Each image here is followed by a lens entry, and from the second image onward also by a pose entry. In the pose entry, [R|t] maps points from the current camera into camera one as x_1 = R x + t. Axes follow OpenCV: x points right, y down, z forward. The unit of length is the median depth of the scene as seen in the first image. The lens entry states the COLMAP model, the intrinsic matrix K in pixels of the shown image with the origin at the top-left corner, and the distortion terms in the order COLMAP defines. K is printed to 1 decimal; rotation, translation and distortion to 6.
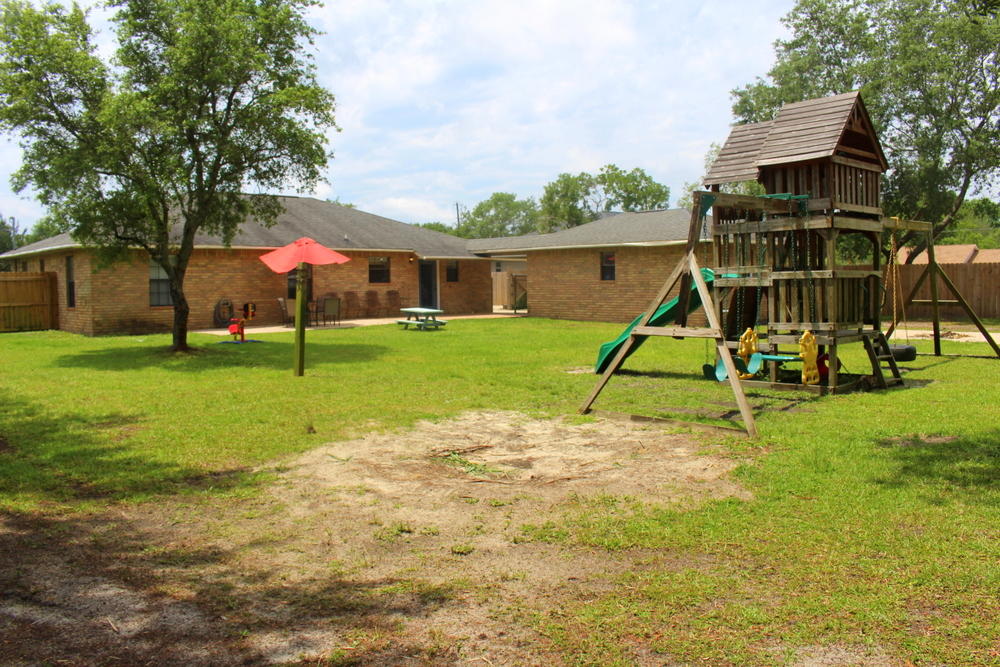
lens RADIAL K [[824.8, 0, 500.0], [0, 824.8, 333.5], [0, 0, 1]] dist [-0.147560, 0.101647]
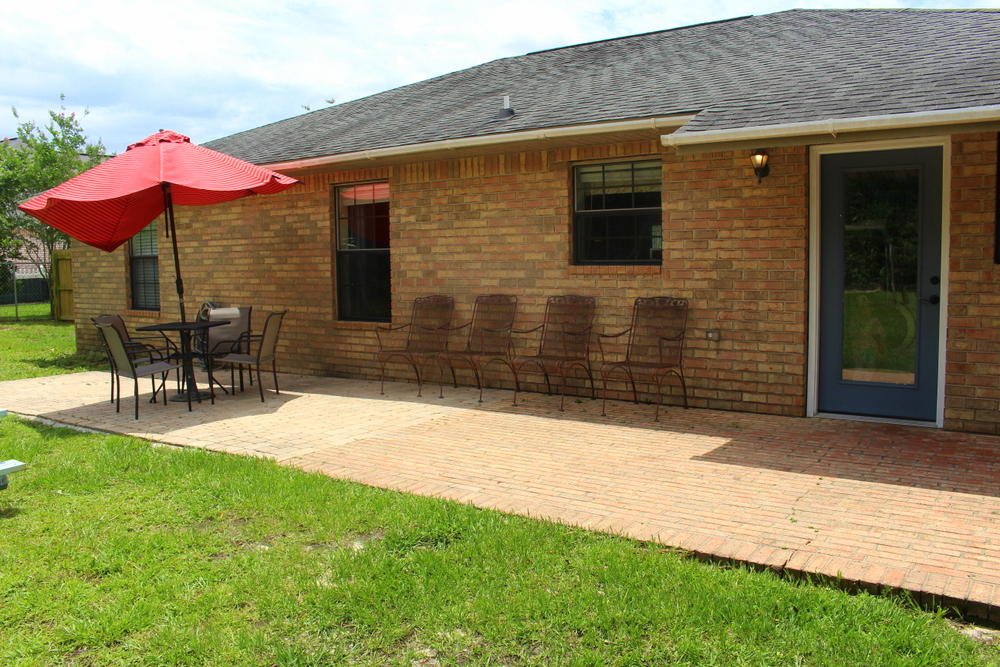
lens RADIAL K [[824.8, 0, 500.0], [0, 824.8, 333.5], [0, 0, 1]] dist [-0.147560, 0.101647]
pose [[0.176018, 0.090585, -0.980210, 0.105814], [-0.056537, 0.995044, 0.081803, -0.066837], [0.982762, 0.041019, 0.180267, 1.037441]]
